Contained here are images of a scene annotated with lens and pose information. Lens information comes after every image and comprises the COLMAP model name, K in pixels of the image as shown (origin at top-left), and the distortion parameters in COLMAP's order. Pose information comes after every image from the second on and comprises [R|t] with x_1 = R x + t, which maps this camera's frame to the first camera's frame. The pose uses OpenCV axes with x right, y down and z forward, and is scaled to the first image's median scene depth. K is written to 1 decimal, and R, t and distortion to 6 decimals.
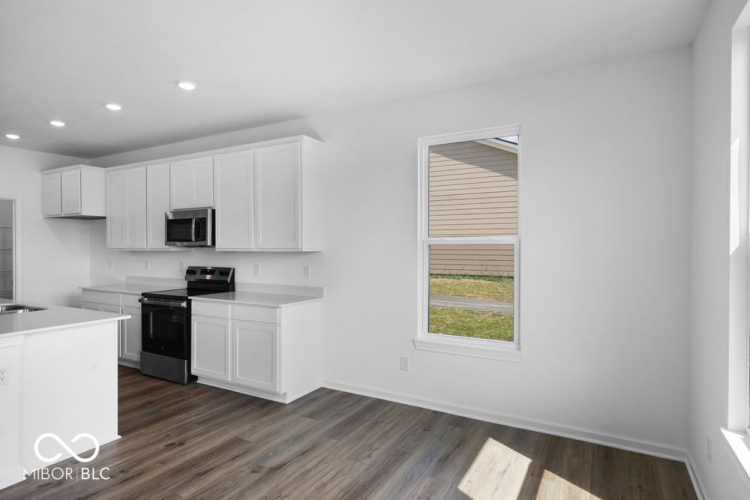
lens RADIAL K [[418.7, 0, 373.9], [0, 418.7, 249.6], [0, 0, 1]] dist [0.004288, 0.001043]
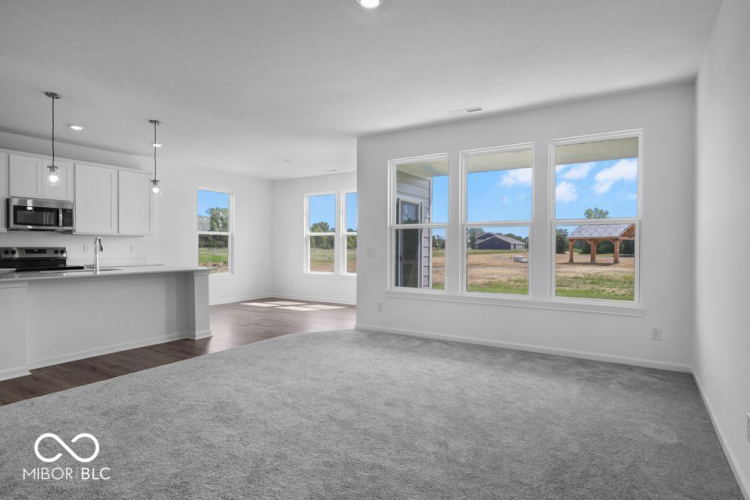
lens RADIAL K [[418.7, 0, 378.1], [0, 418.7, 252.4], [0, 0, 1]] dist [0.004288, 0.001043]
pose [[0.041641, -0.013085, 0.999047, -1.684661], [0.005762, 0.999901, 0.012857, 0.050082], [-0.999116, 0.005221, 0.041712, -0.039690]]
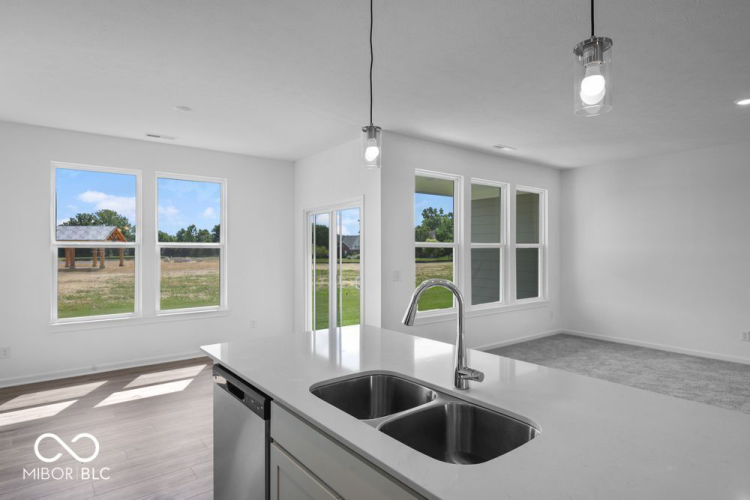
lens RADIAL K [[418.7, 0, 375.1], [0, 418.7, 249.9], [0, 0, 1]] dist [0.004288, 0.001043]
pose [[-0.923751, -0.000017, 0.382994, -0.746673], [0.003783, 0.999951, 0.009170, -0.007345], [-0.382975, 0.009919, -0.923705, 1.029318]]
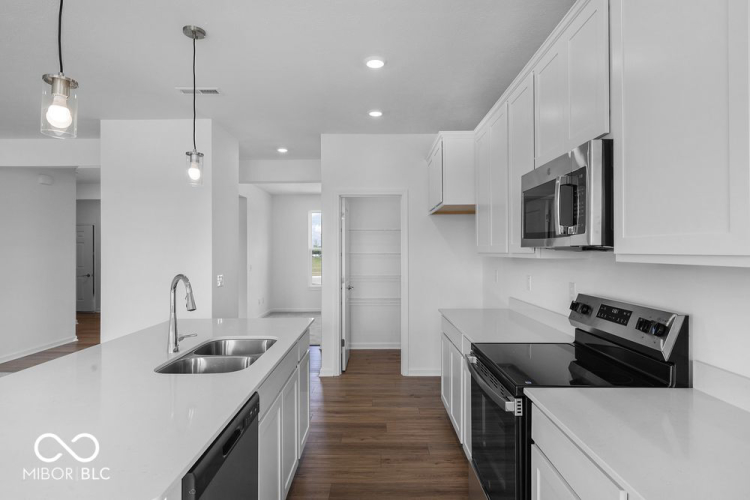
lens RADIAL K [[418.7, 0, 373.2], [0, 418.7, 248.5], [0, 0, 1]] dist [0.004288, 0.001043]
pose [[0.487397, -0.006705, -0.873155, -0.176983], [-0.006357, 0.999917, -0.011227, -0.002291], [0.873158, 0.011022, 0.487313, 0.662092]]
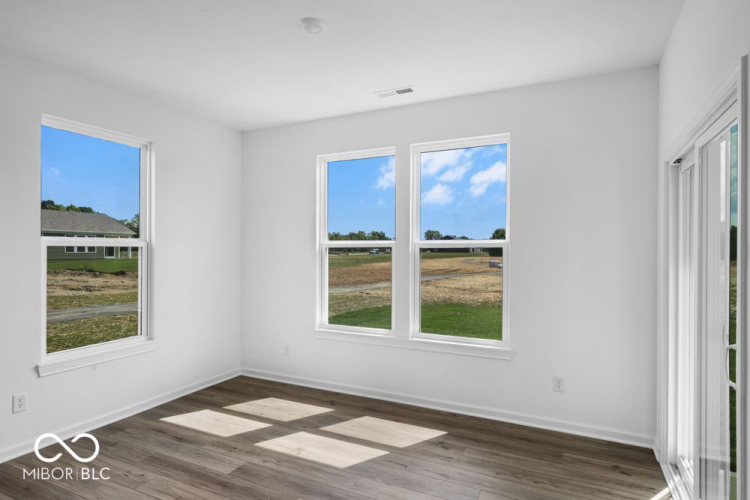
lens RADIAL K [[418.7, 0, 372.7], [0, 418.7, 250.7], [0, 0, 1]] dist [0.004288, 0.001043]
pose [[-0.055939, -0.004932, 0.998422, -0.596271], [0.006357, 0.999966, 0.005296, -0.003433], [-0.998414, 0.006643, -0.055906, 0.333077]]
